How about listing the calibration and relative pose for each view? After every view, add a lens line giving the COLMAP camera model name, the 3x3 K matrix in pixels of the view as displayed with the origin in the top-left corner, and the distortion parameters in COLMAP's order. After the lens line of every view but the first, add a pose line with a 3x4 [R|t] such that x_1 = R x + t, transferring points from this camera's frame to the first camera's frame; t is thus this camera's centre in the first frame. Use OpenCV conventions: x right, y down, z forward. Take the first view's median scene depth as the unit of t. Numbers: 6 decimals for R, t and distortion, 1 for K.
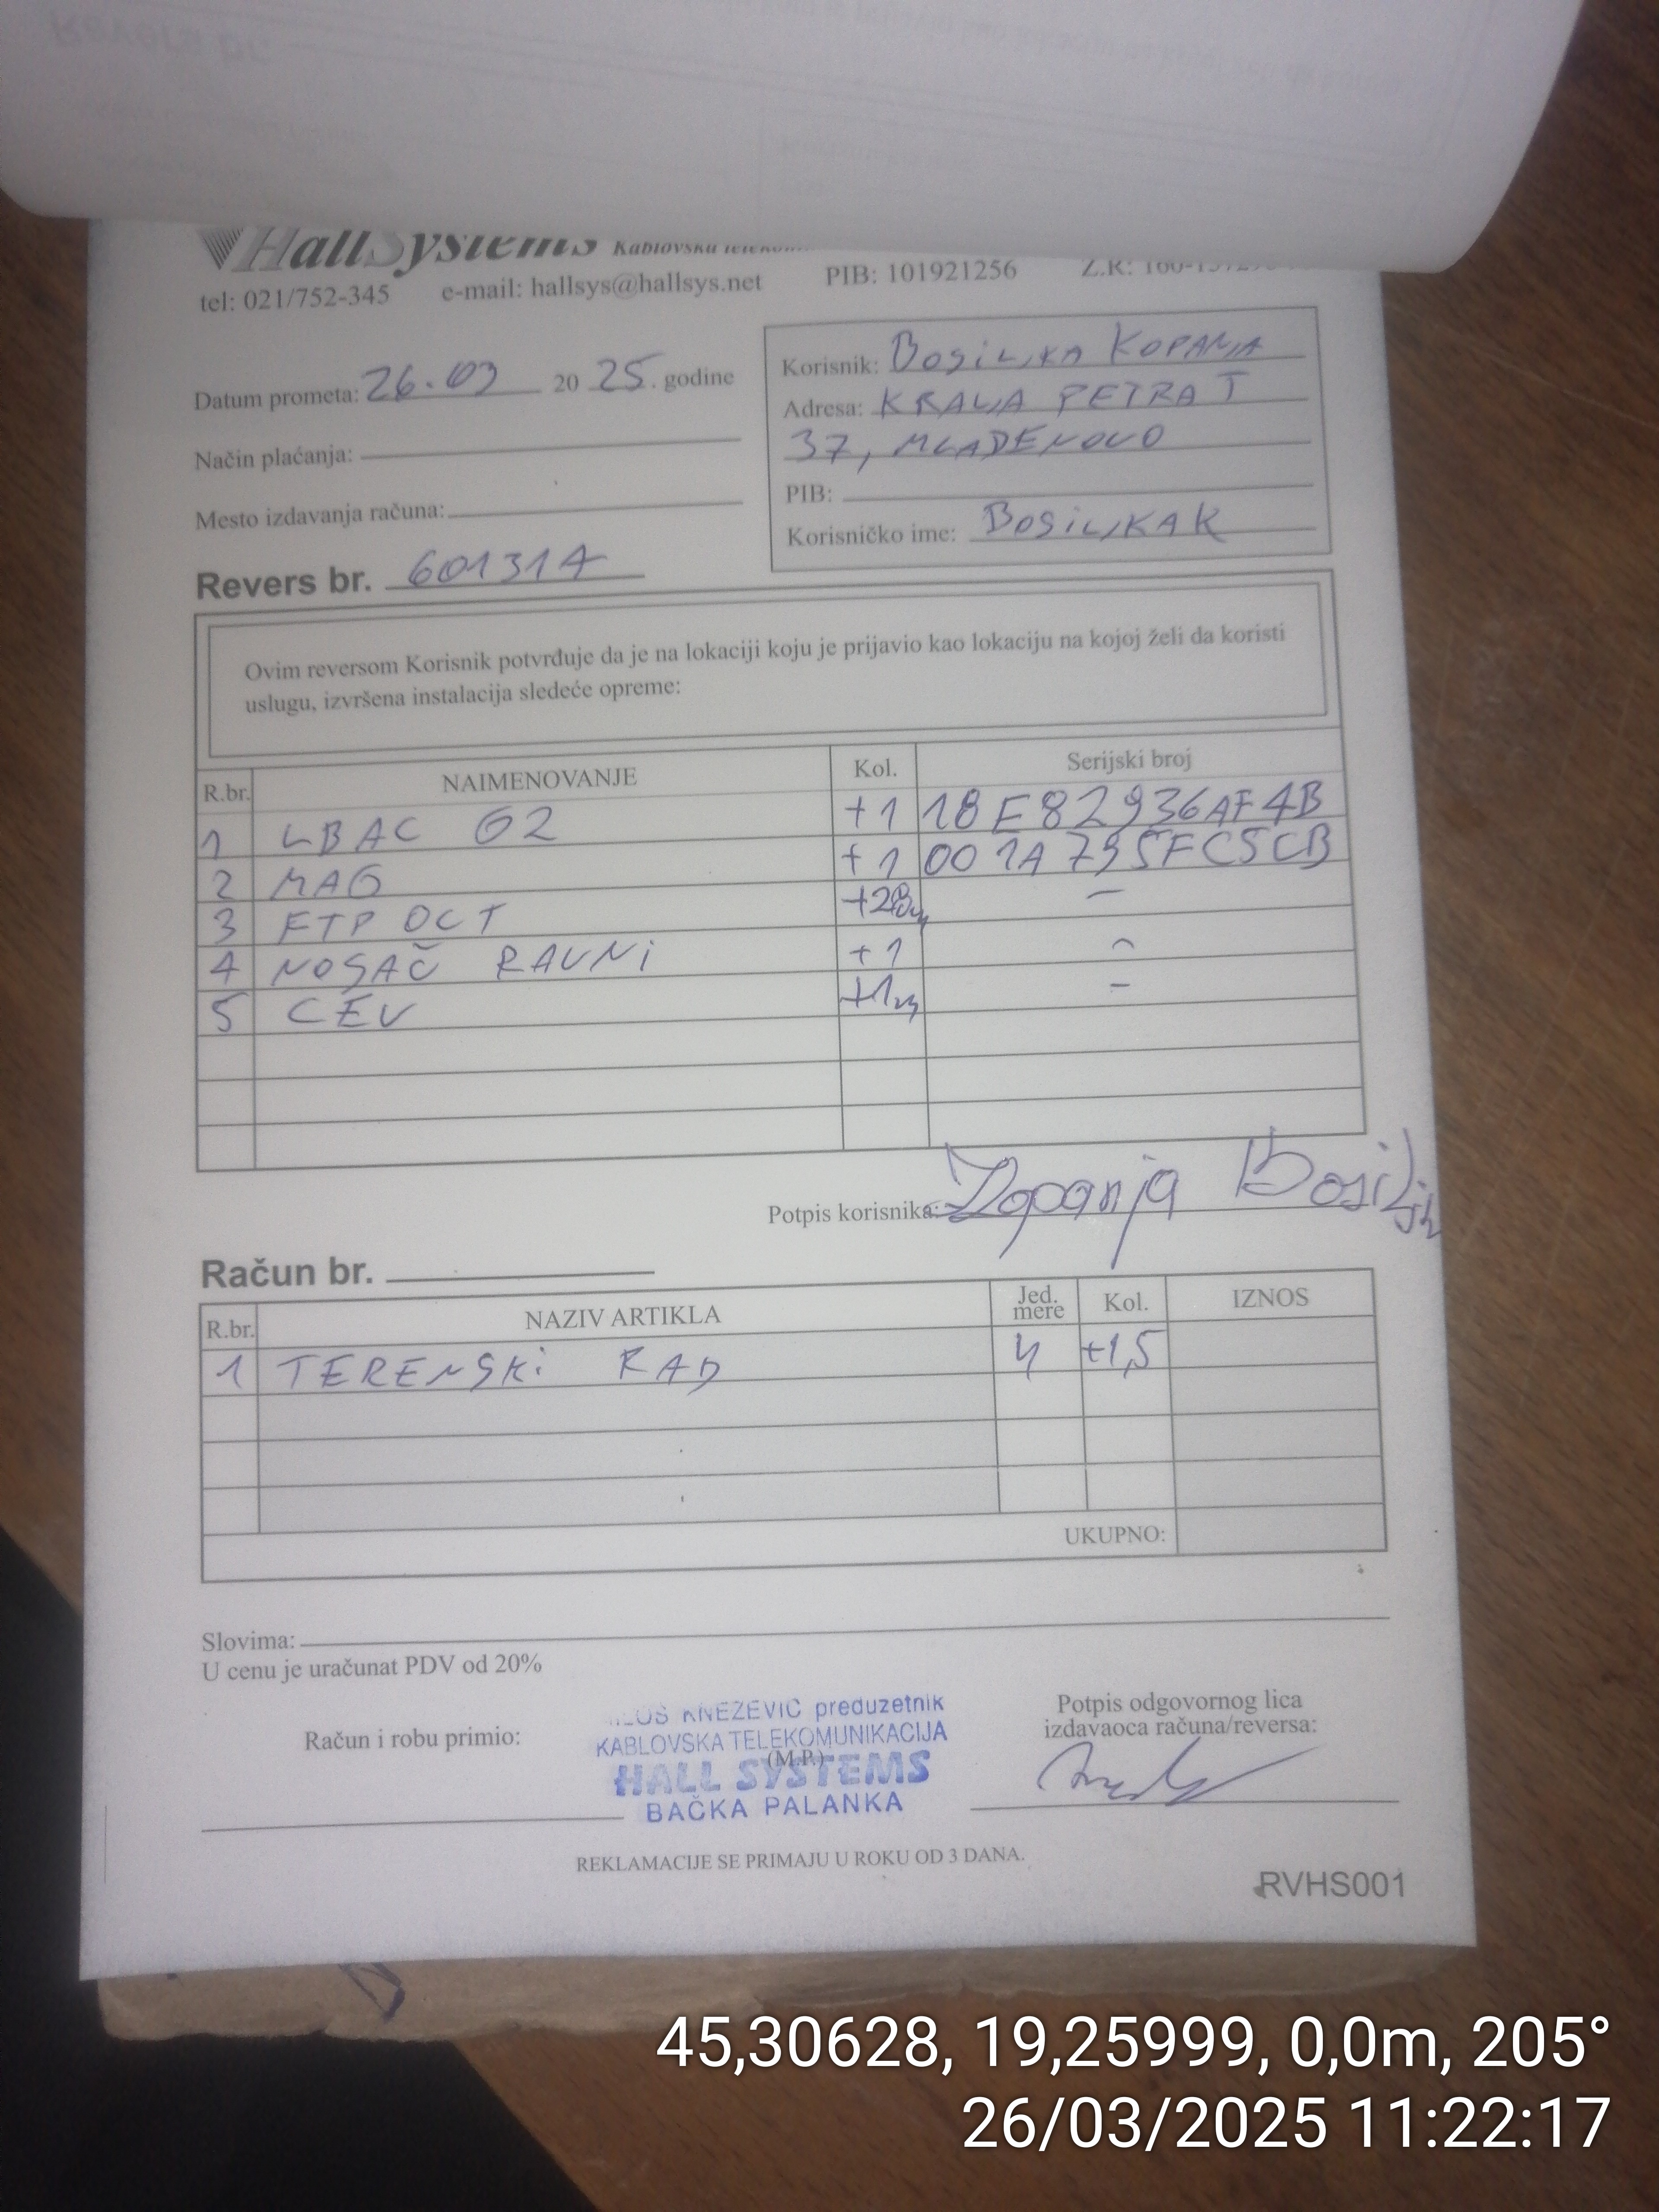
lens RADIAL K [[1747.4, 0, 820.0], [0, 1747.4, 1105.7], [0, 0, 1]] dist [-0.131381, 0.018844]
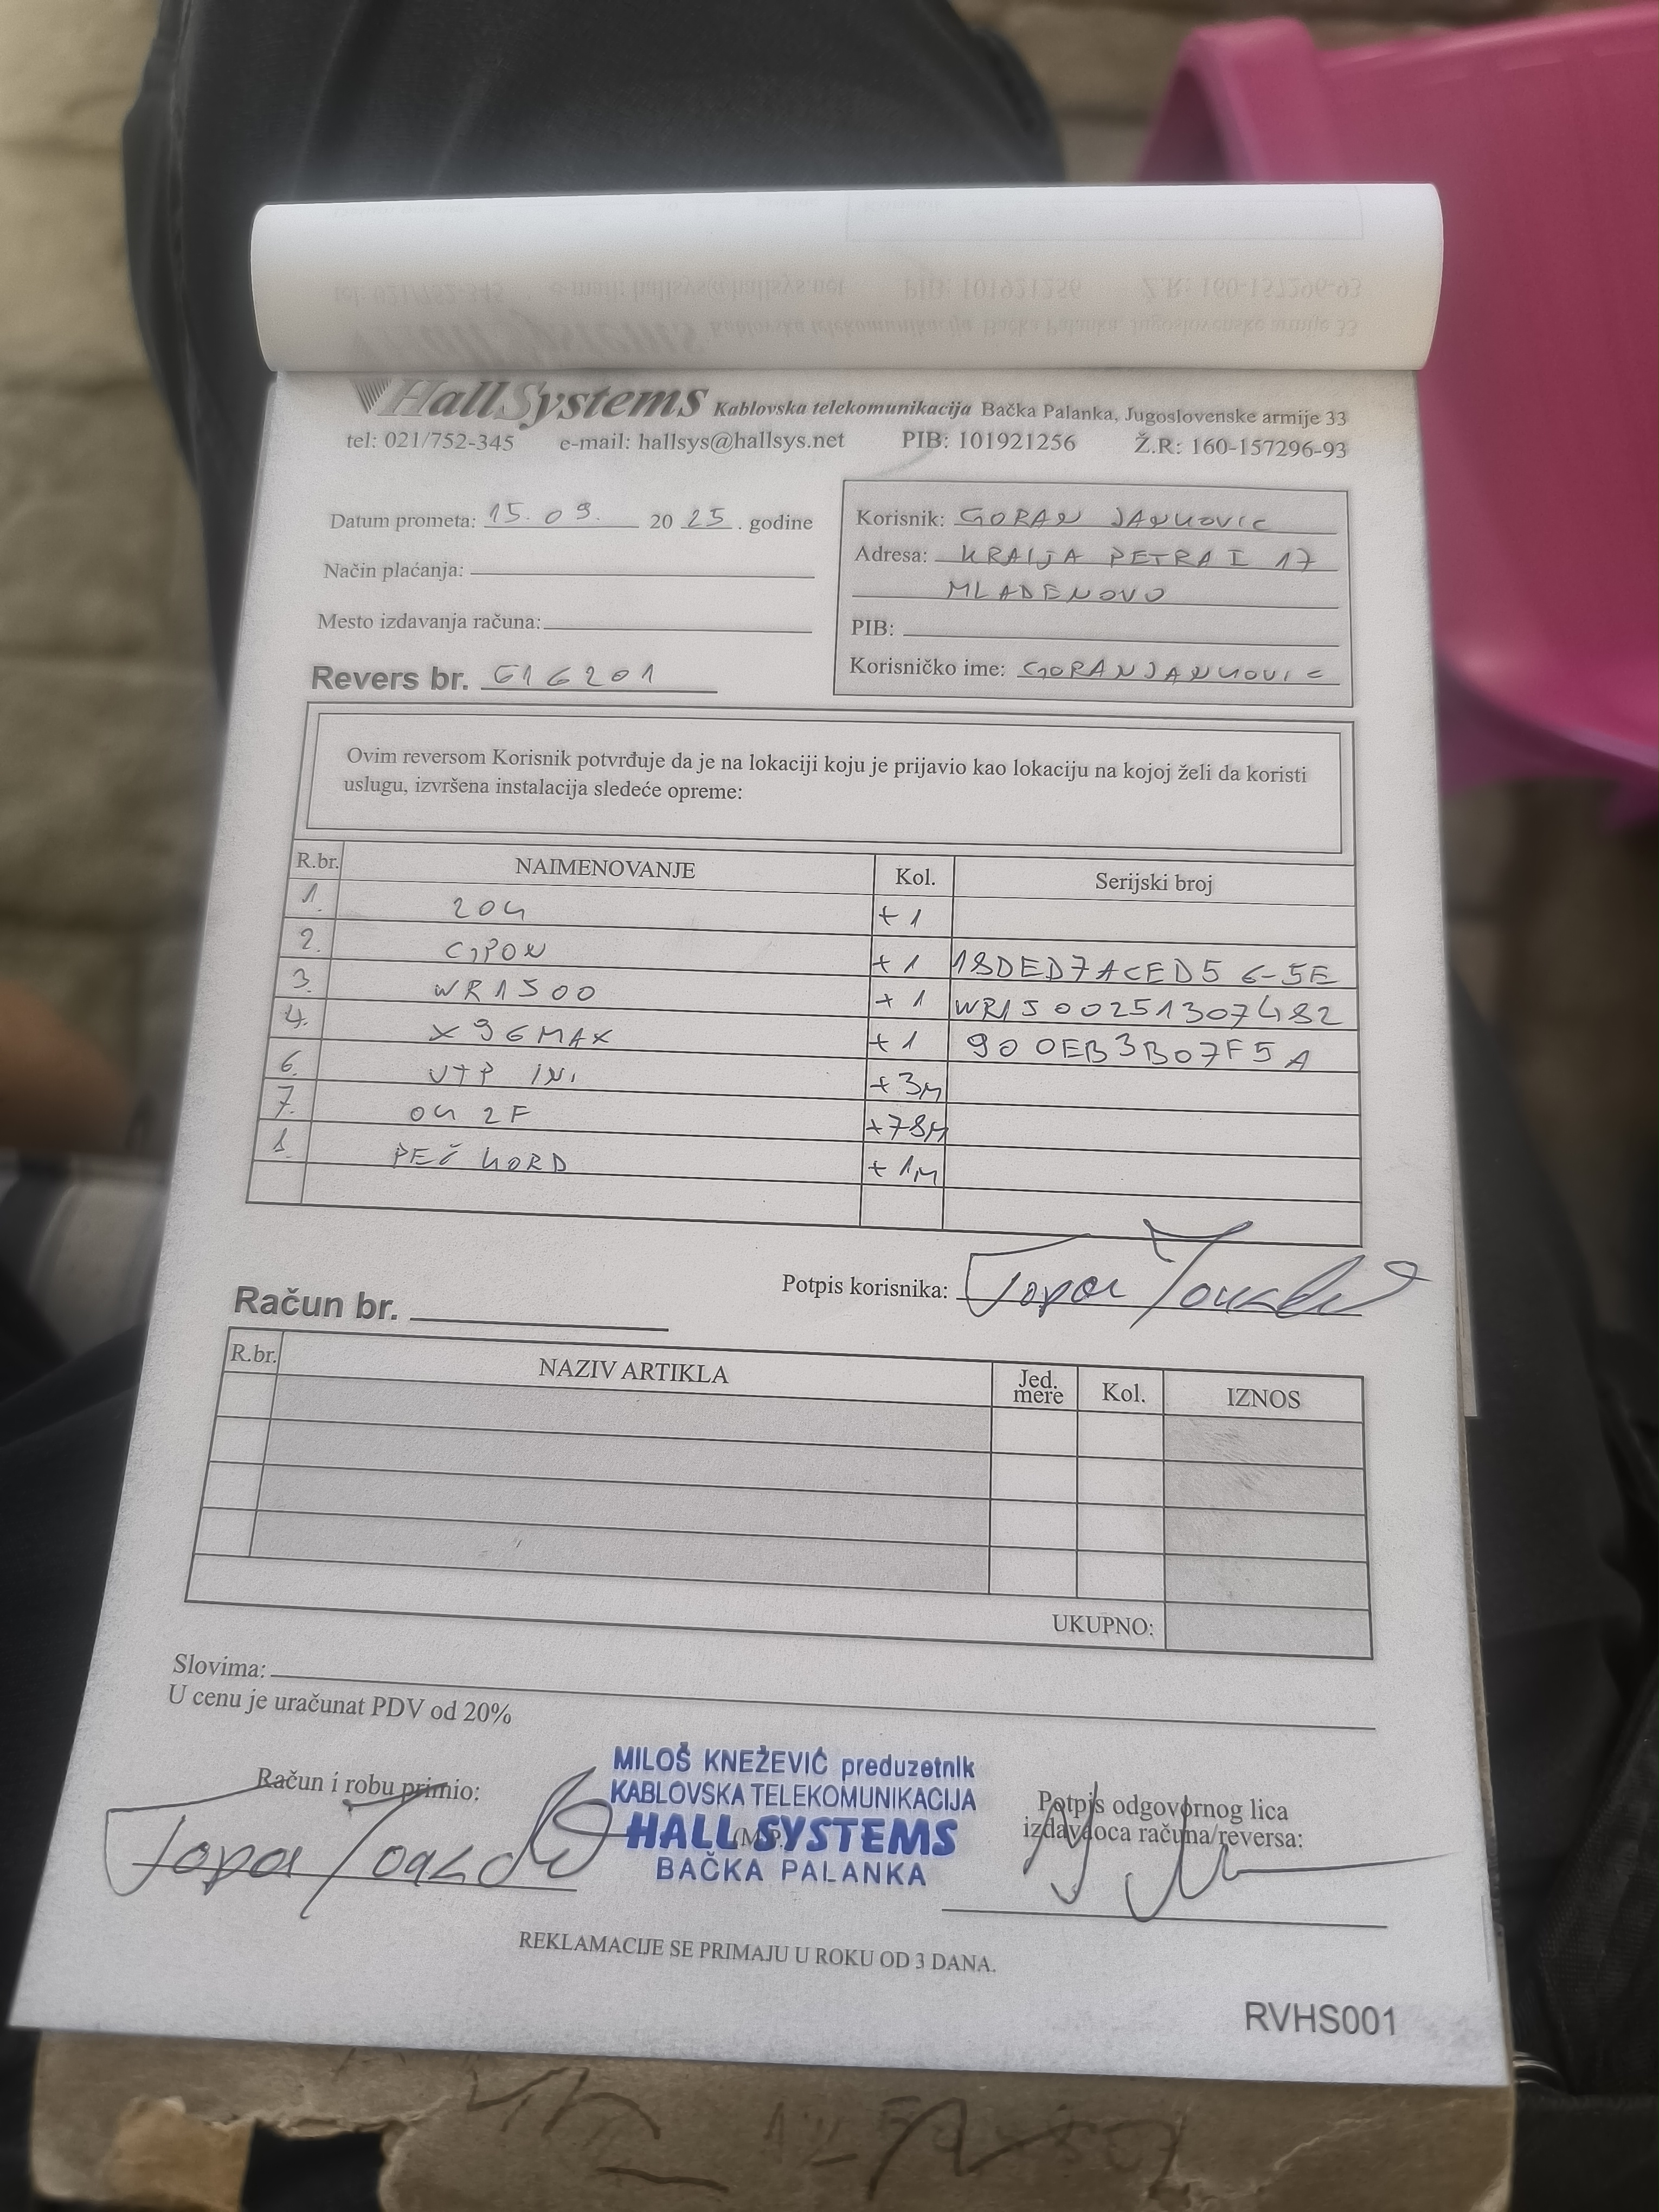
lens RADIAL K [[1493.7, 0, 844.6], [0, 1493.7, 1088.2], [0, 0, 1]] dist [-0.087882, -0.031206]
pose [[0.997250, 0.073809, -0.006747, 0.003879], [-0.074117, 0.993445, -0.087031, 0.020449], [0.000279, 0.087292, 0.996183, 0.101148]]
